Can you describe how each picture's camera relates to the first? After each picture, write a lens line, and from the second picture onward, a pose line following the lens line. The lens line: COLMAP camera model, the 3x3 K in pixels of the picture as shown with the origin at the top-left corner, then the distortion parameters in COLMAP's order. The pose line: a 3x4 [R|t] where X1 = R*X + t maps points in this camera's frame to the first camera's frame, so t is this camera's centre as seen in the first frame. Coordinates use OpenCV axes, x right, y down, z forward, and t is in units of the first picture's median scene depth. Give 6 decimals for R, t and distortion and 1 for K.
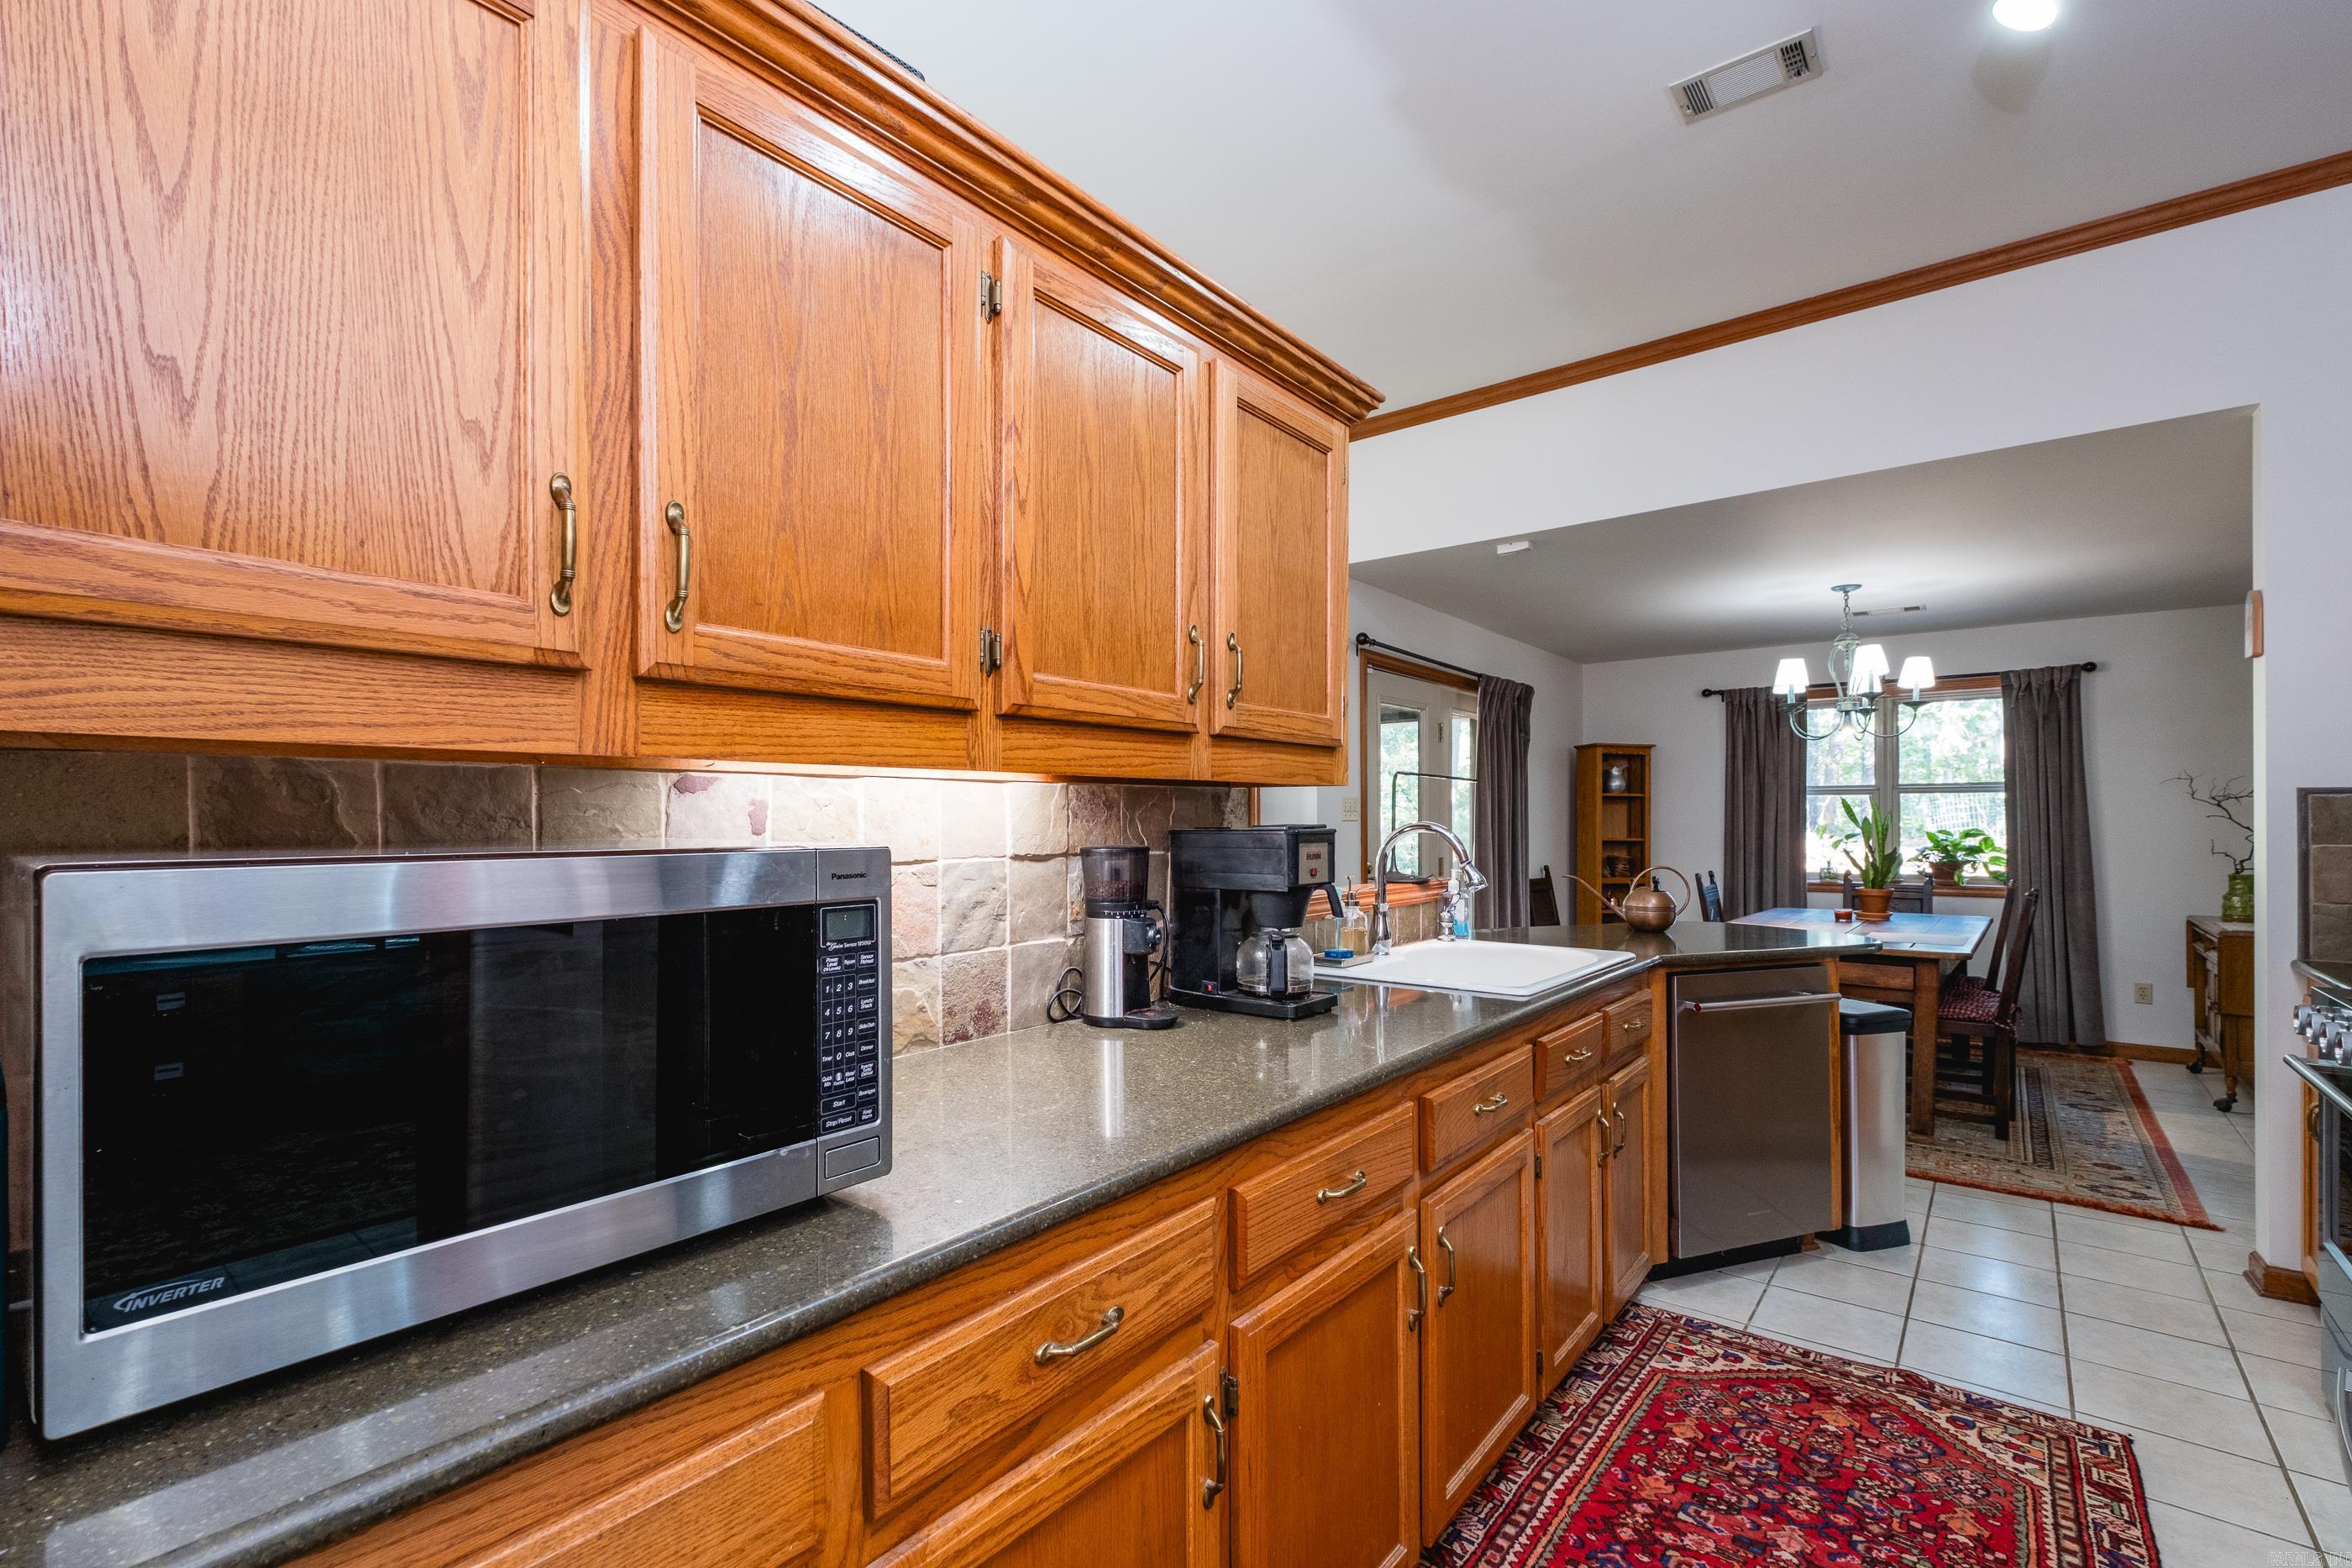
lens RADIAL K [[1021.4, 0, 1178.1], [0, 1021.4, 793.7], [0, 0, 1]] dist [-0.004097, -0.001055]
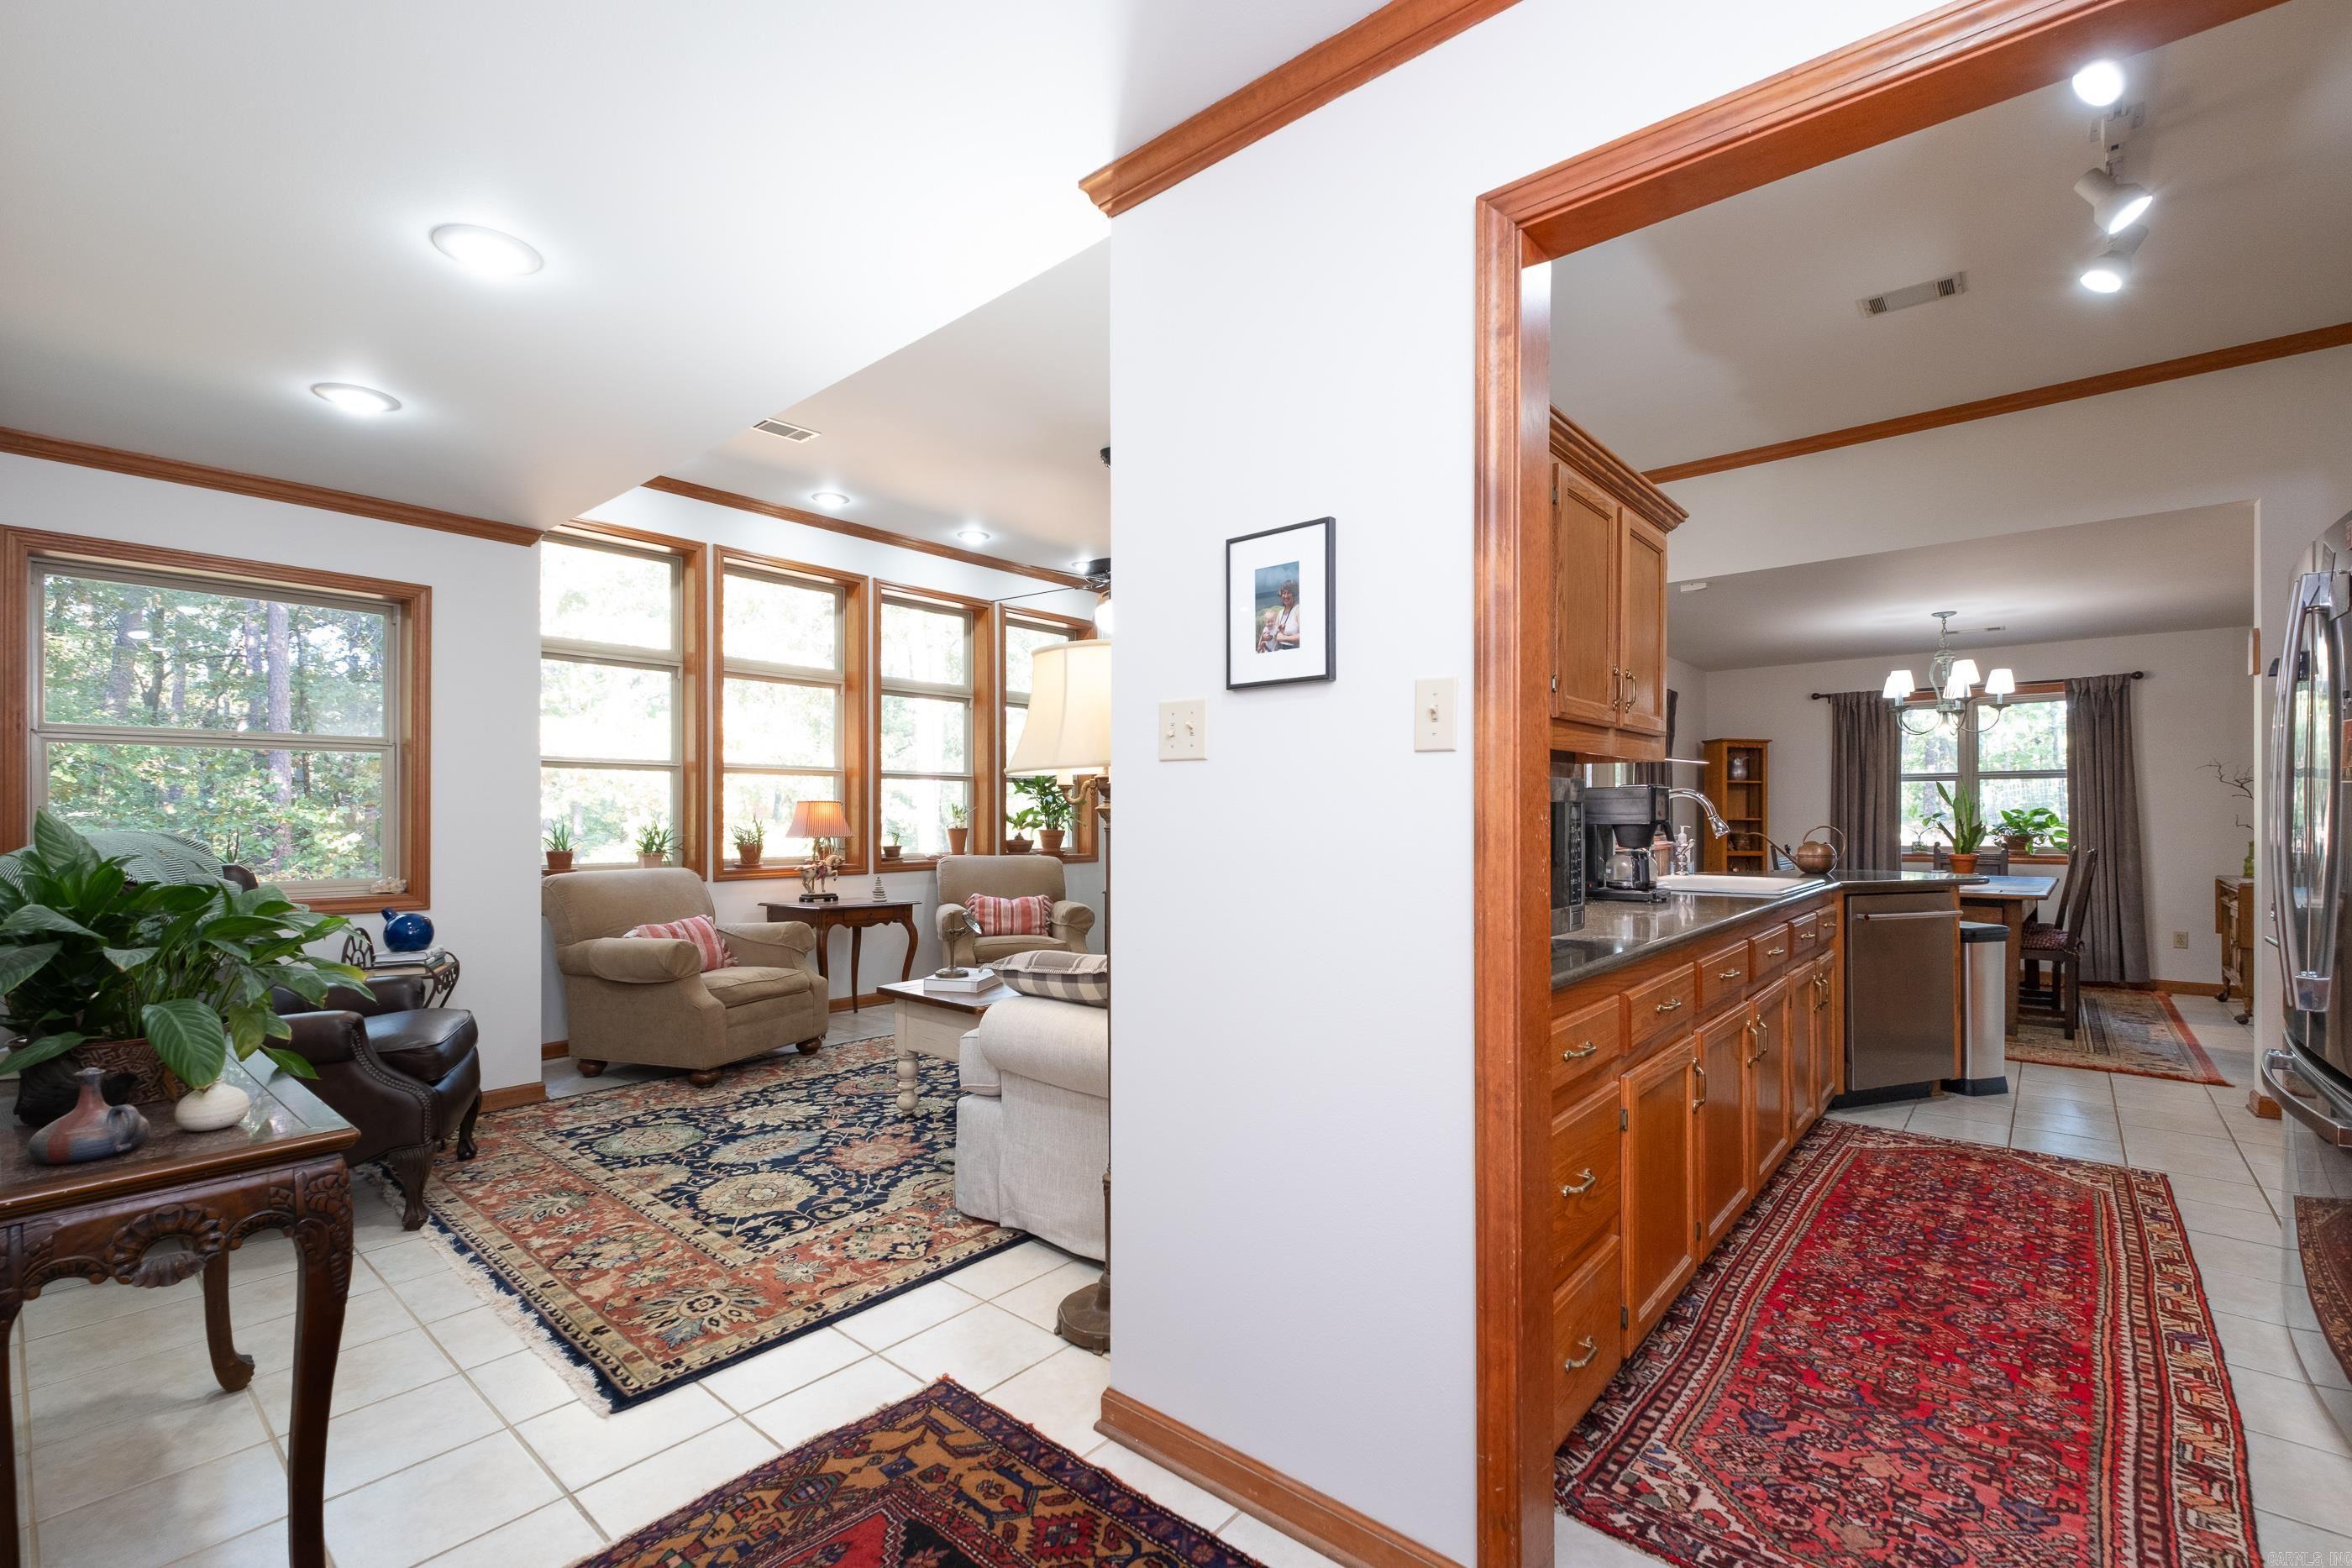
lens RADIAL K [[1021.4, 0, 1215.6], [0, 1021.4, 797.1], [0, 0, 1]] dist [-0.004097, -0.001055]
pose [[0.999985, -0.001877, -0.005160, -0.253542], [0.001892, 0.999994, 0.002920, 0.020296], [0.005154, -0.002930, 0.999982, -0.282070]]
